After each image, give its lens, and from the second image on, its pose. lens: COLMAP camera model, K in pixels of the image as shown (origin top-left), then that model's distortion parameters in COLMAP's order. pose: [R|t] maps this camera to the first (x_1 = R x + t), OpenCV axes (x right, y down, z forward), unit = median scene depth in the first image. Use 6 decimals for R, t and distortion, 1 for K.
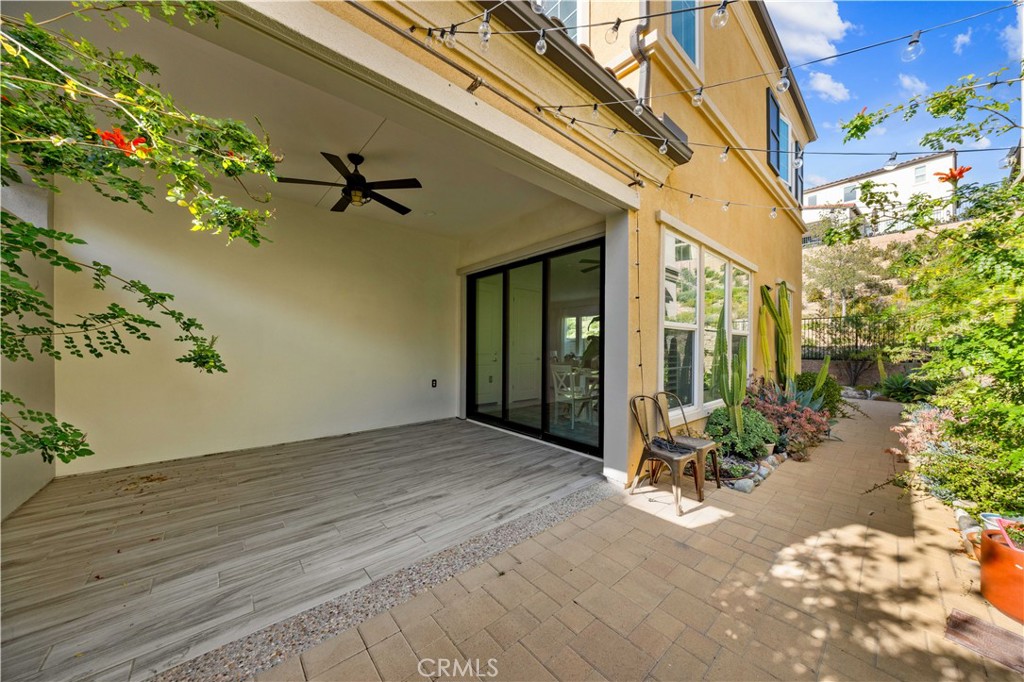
lens RADIAL K [[341.6, 0, 512.0], [0, 341.6, 341.0], [0, 0, 1]] dist [-0.002076, -0.000132]
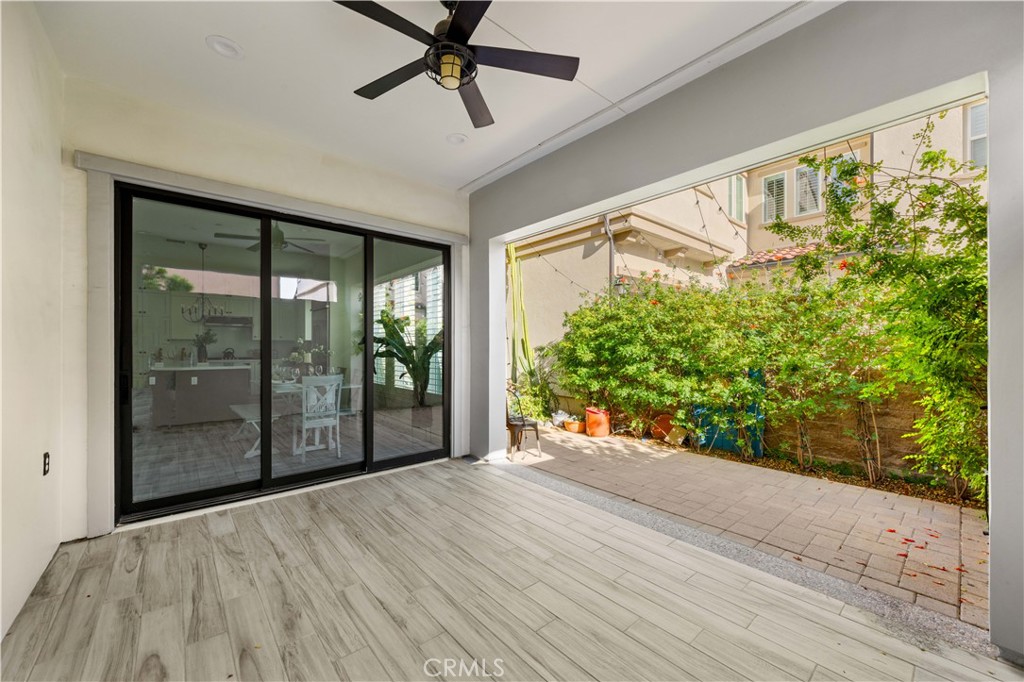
lens RADIAL K [[393.3, 0, 512.0], [0, 393.3, 341.0], [0, 0, 1]] dist [0.000459, 0.000009]
pose [[0.003254, 0.009028, 0.999954, -0.984287], [-0.013776, 0.999865, -0.008982, -0.001132], [-0.999900, -0.013746, 0.003378, 0.850904]]
